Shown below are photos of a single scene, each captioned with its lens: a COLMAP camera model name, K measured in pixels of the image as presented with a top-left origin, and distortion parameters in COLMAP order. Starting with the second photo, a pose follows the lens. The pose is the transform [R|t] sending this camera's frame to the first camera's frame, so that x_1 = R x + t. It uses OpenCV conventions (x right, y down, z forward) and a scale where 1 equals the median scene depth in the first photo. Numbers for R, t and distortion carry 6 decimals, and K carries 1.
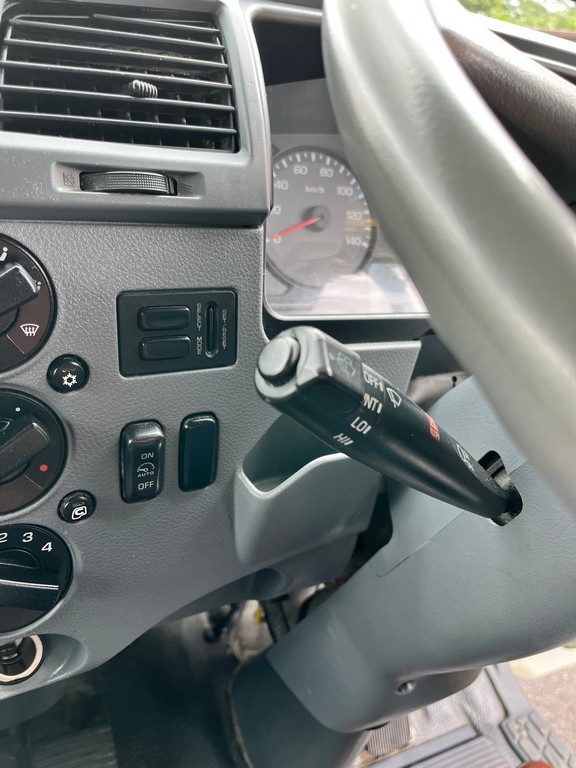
lens RADIAL K [[599.4, 0, 293.4], [0, 599.4, 397.5], [0, 0, 1]] dist [0.042527, -0.082406]
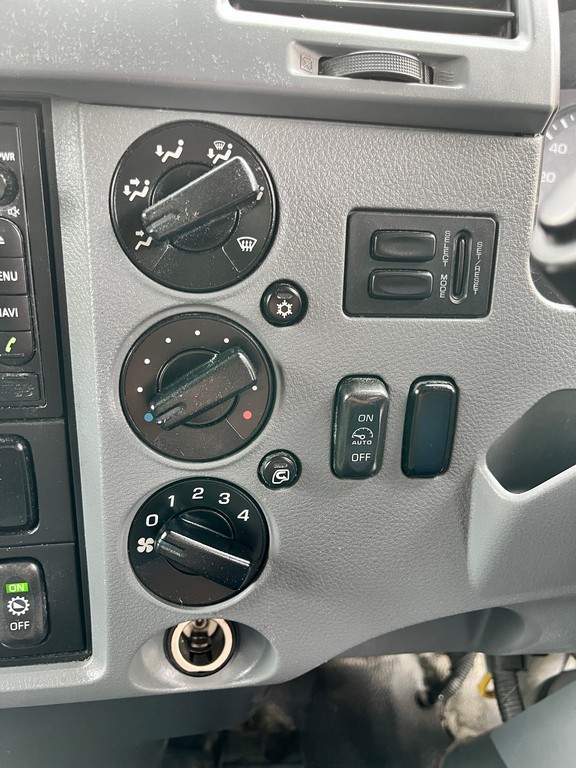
lens RADIAL K [[599.4, 0, 293.4], [0, 599.4, 397.5], [0, 0, 1]] dist [0.042527, -0.082406]
pose [[0.922099, 0.069291, -0.380700, -0.027606], [-0.105970, 0.991444, -0.076220, 0.142094], [0.372162, 0.110625, 0.921552, 0.218792]]
